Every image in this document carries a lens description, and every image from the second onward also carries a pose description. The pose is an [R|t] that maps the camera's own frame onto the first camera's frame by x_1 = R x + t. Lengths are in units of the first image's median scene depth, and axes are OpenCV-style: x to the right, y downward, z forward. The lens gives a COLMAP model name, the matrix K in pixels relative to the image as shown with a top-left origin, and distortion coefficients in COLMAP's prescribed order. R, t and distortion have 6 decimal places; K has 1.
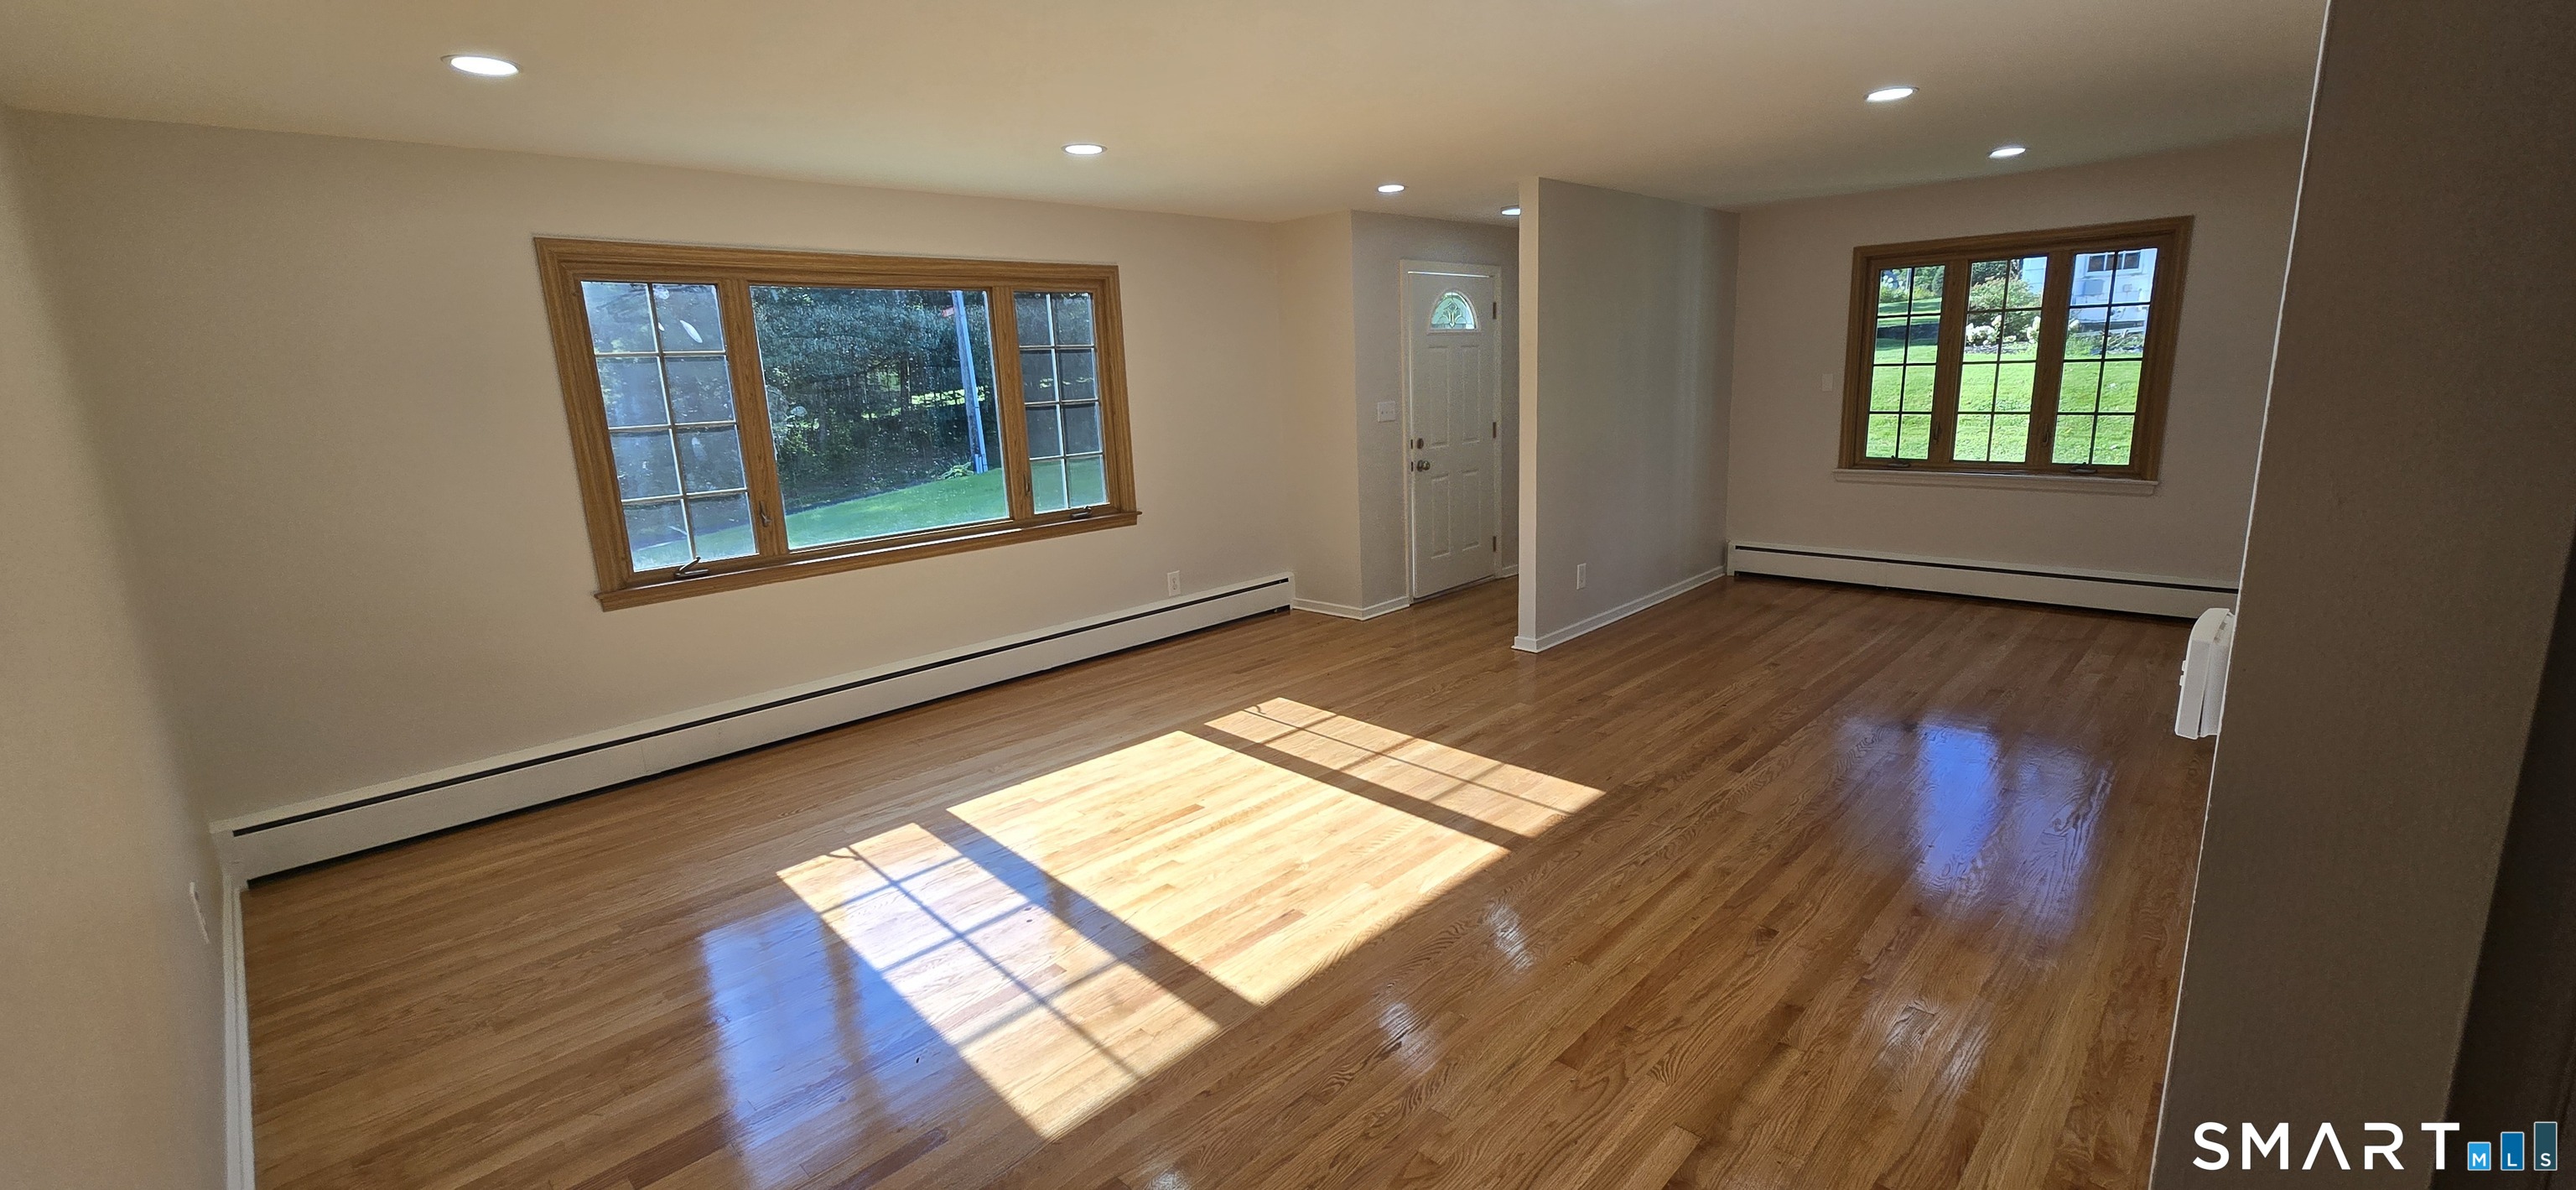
lens RADIAL K [[1059.5, 0, 1288.0], [0, 1059.5, 595.0], [0, 0, 1]] dist [-0.002413, -0.000146]
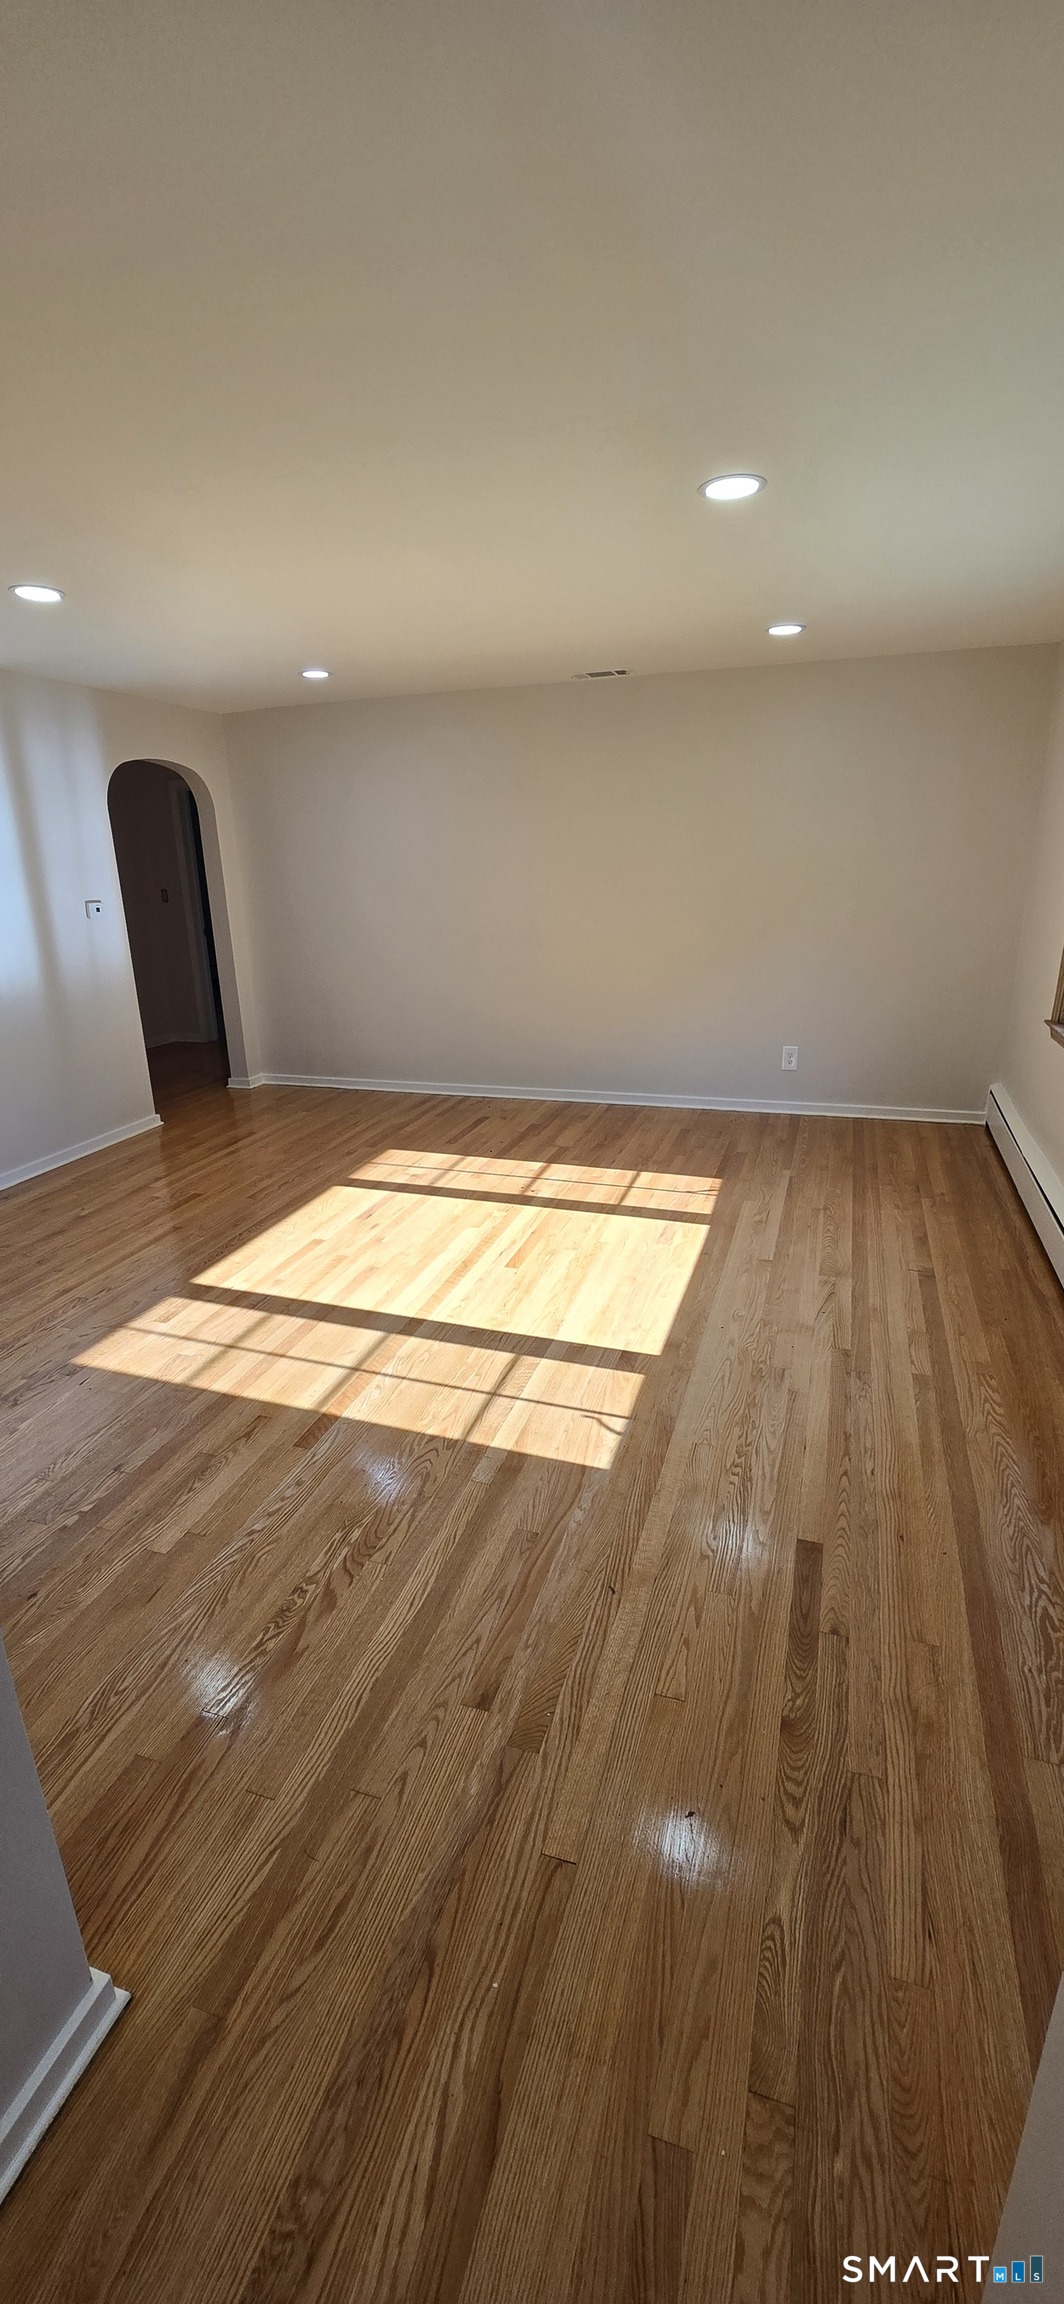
lens RADIAL K [[947.6, 0, 521.0], [0, 947.6, 1161.6], [0, 0, 1]] dist [-0.002413, -0.000146]
pose [[-0.889996, 0.201180, -0.409186, 0.264106], [-0.041744, 0.857682, 0.512483, -0.368792], [0.454053, 0.473189, -0.754936, 1.644784]]
